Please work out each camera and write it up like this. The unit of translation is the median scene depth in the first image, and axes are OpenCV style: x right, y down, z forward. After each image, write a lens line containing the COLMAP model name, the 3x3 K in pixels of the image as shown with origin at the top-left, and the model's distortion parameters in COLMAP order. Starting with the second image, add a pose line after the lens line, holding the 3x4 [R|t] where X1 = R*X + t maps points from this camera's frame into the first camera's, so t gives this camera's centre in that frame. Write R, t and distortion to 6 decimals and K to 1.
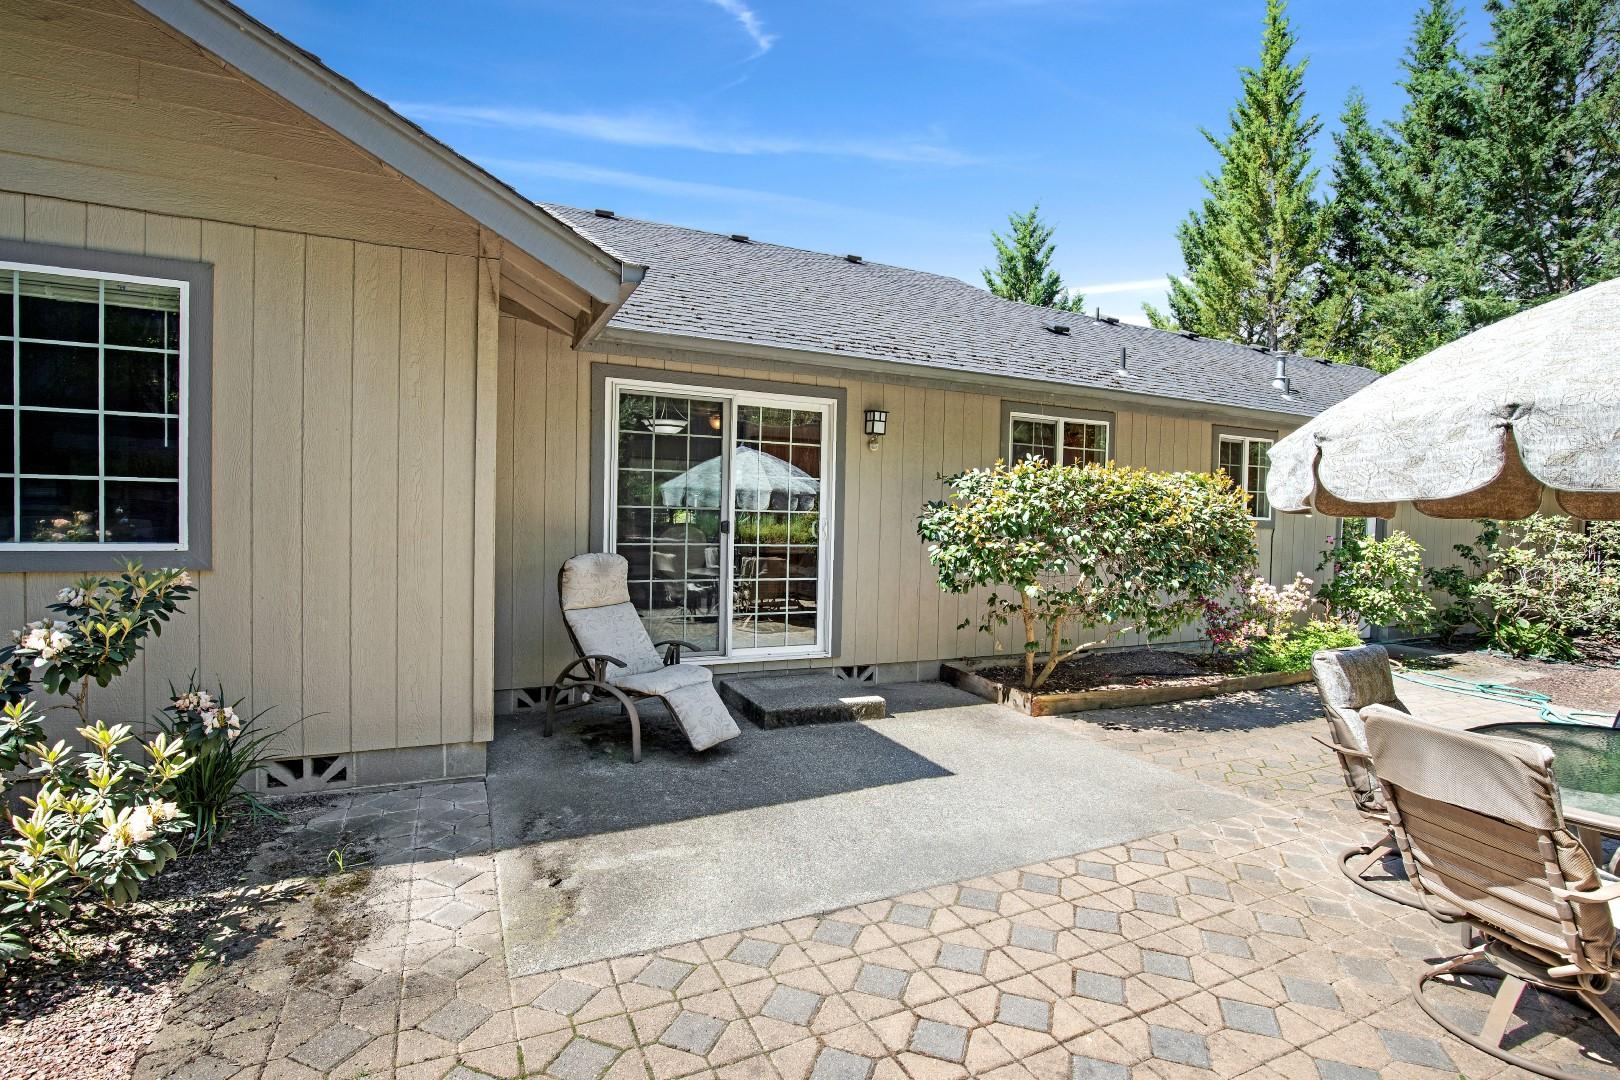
lens RADIAL K [[764.7, 0, 828.7], [0, 764.7, 537.7], [0, 0, 1]] dist [-0.031217, 0.006002]
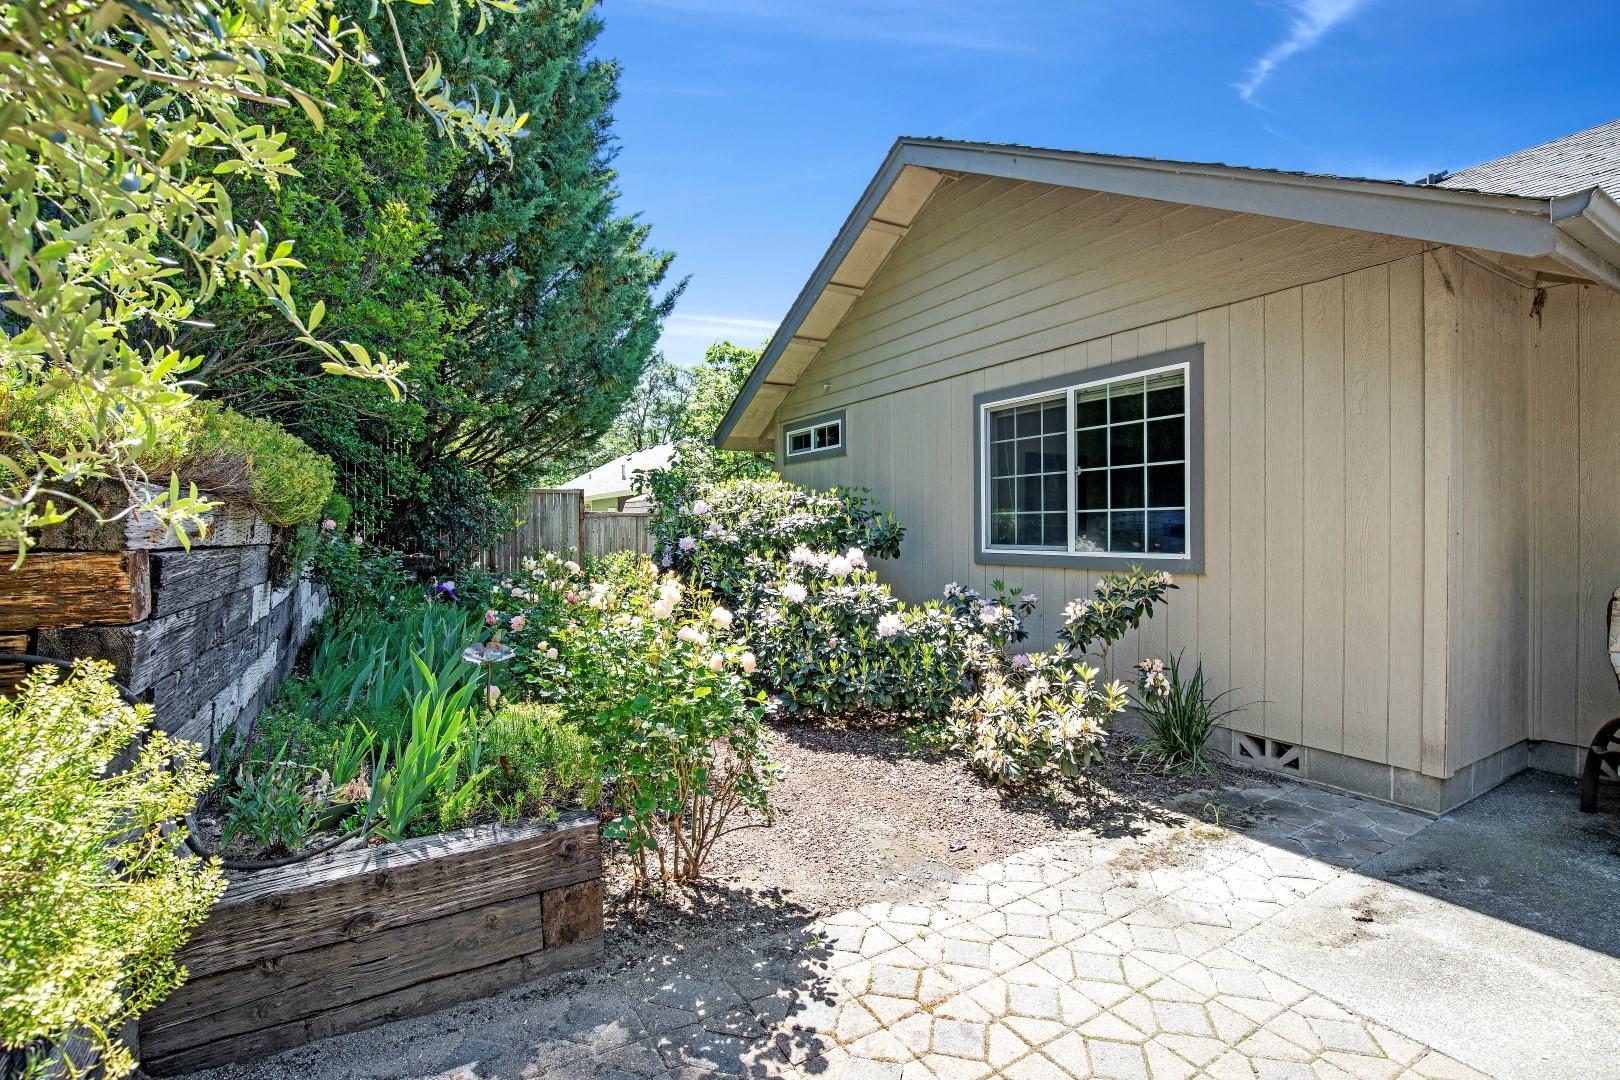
lens RADIAL K [[764.7, 0, 828.7], [0, 764.7, 537.7], [0, 0, 1]] dist [-0.031217, 0.006002]
pose [[0.096038, -0.011035, -0.995317, 0.453347], [-0.015663, 0.999798, -0.012596, 0.005478], [0.995254, 0.016799, 0.095846, 0.222764]]
